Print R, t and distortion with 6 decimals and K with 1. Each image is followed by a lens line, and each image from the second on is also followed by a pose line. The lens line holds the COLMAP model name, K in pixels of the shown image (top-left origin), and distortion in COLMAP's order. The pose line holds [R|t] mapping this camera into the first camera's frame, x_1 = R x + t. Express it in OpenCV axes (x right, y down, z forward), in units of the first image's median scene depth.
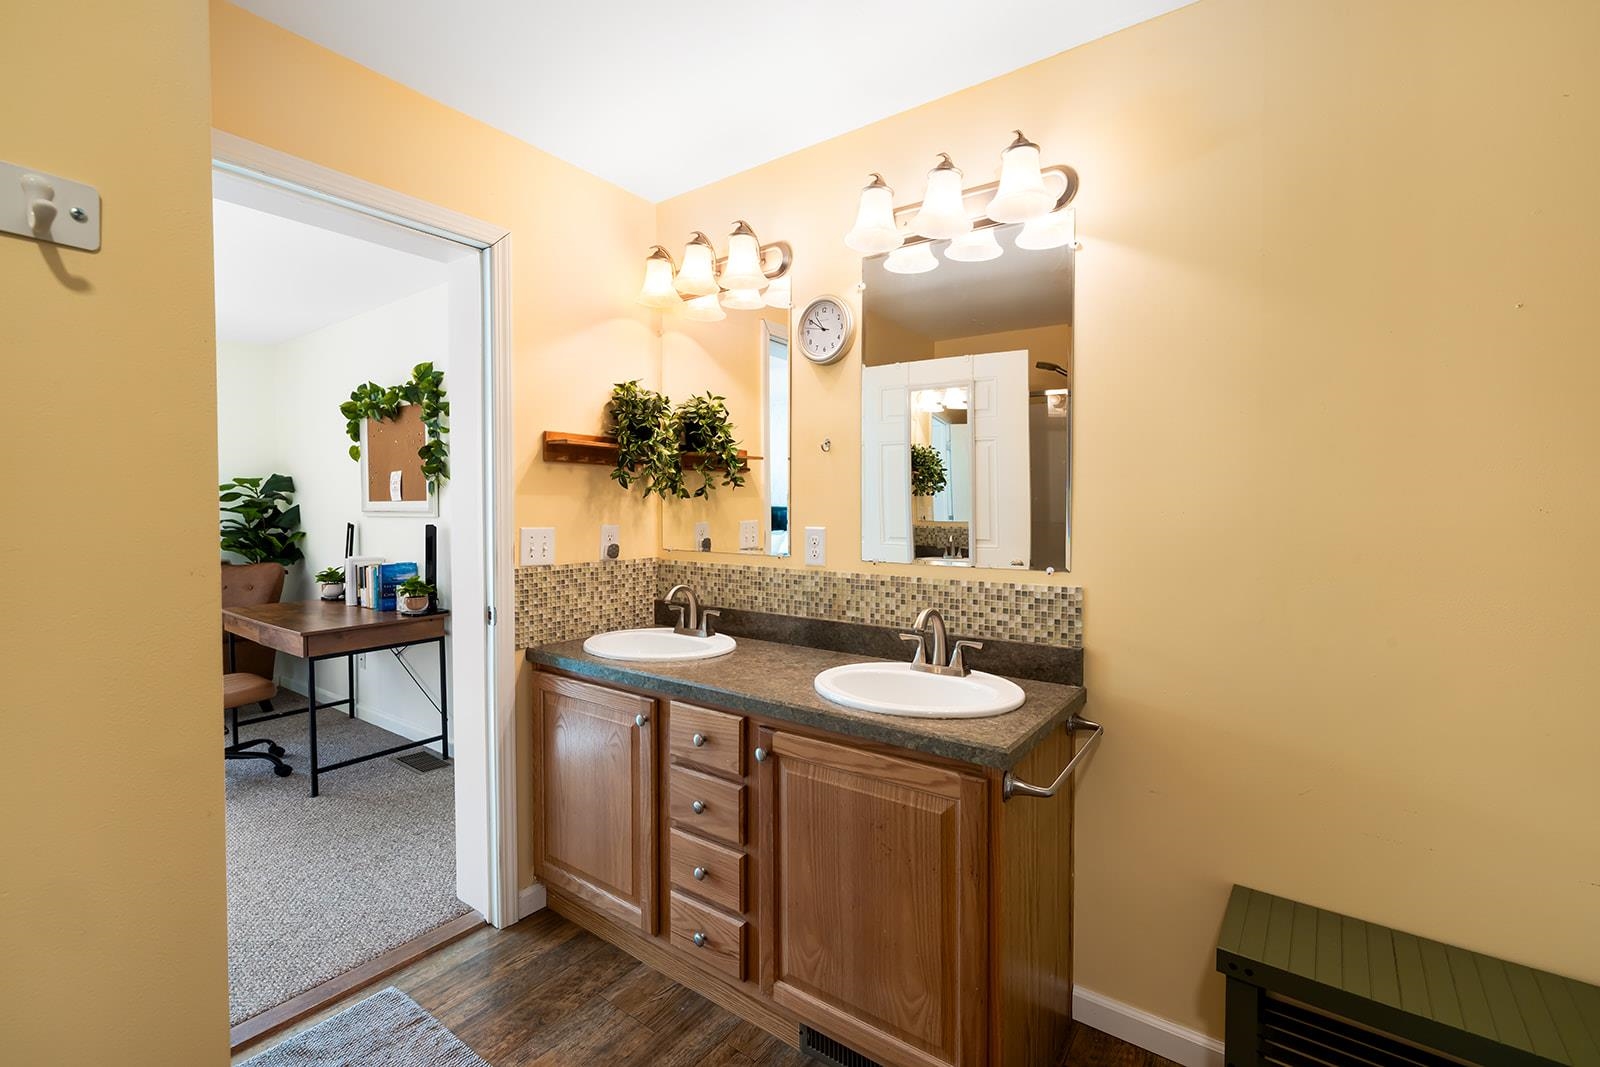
lens RADIAL K [[724.9, 0, 783.2], [0, 724.9, 529.8], [0, 0, 1]] dist [0.003708, -0.000669]
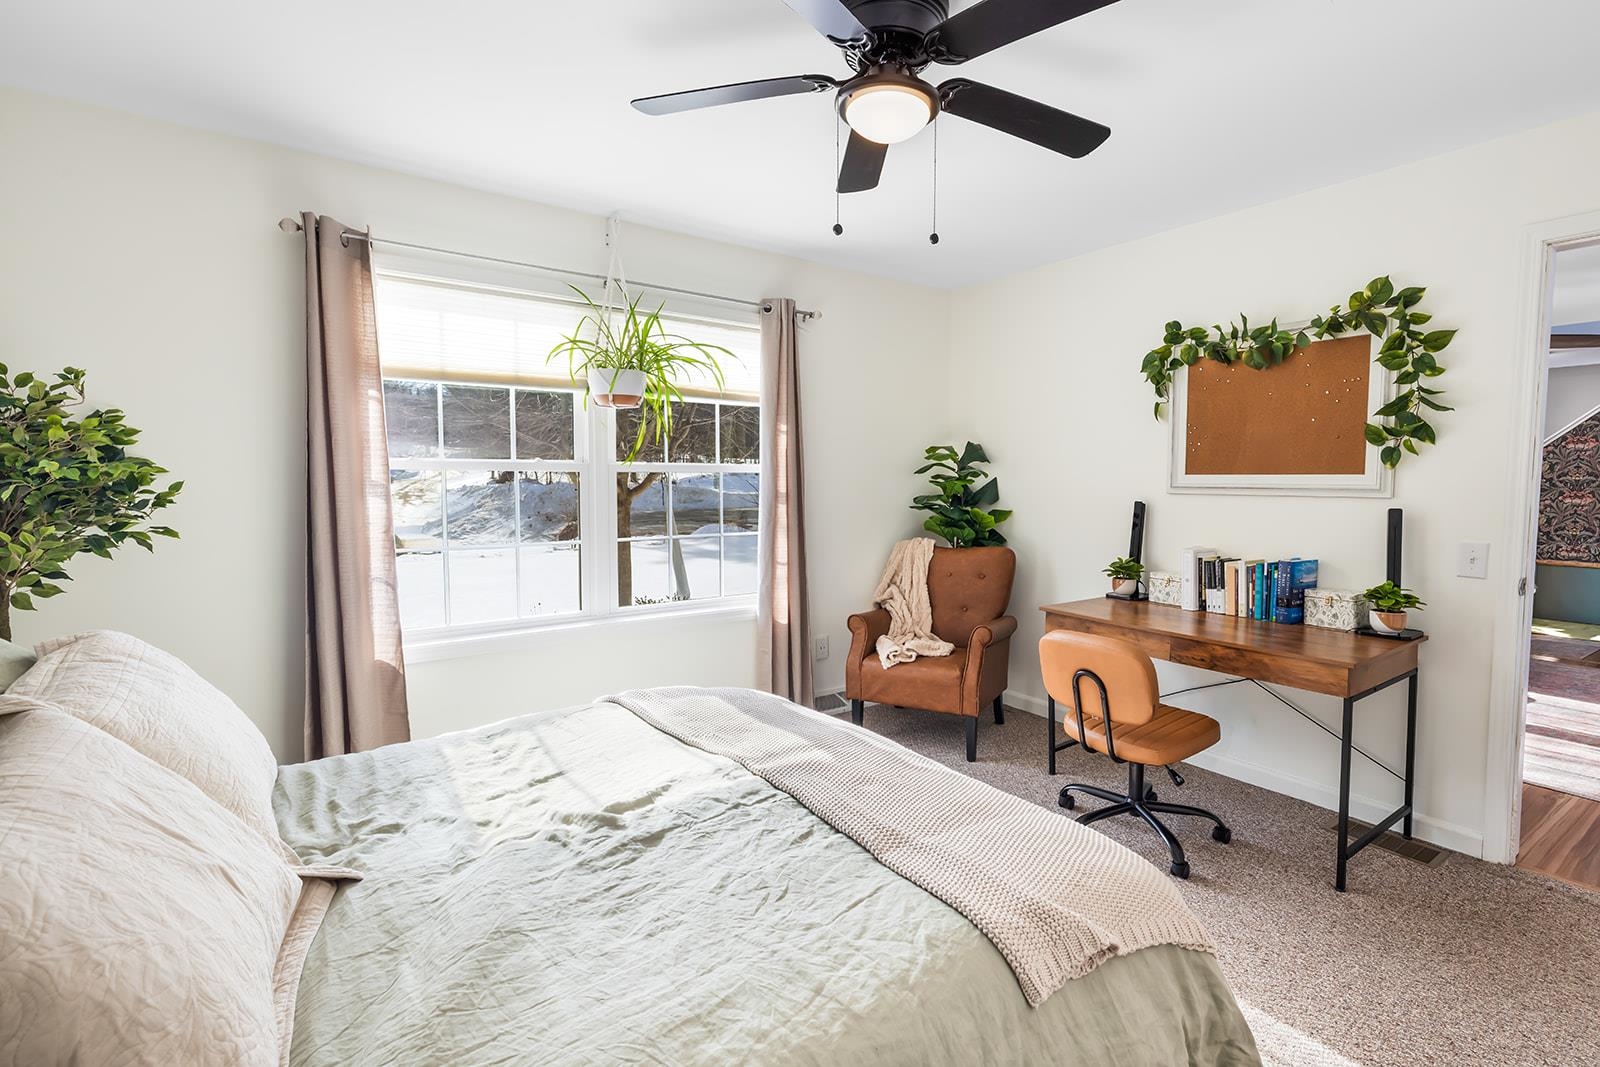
lens RADIAL K [[724.9, 0, 801.1], [0, 724.9, 518.5], [0, 0, 1]] dist [0.003708, -0.000669]
pose [[0.949069, 0.017852, -0.314564, -0.810045], [-0.009046, 0.999526, 0.029432, -0.012011], [0.314940, -0.025088, 0.948780, 0.147953]]
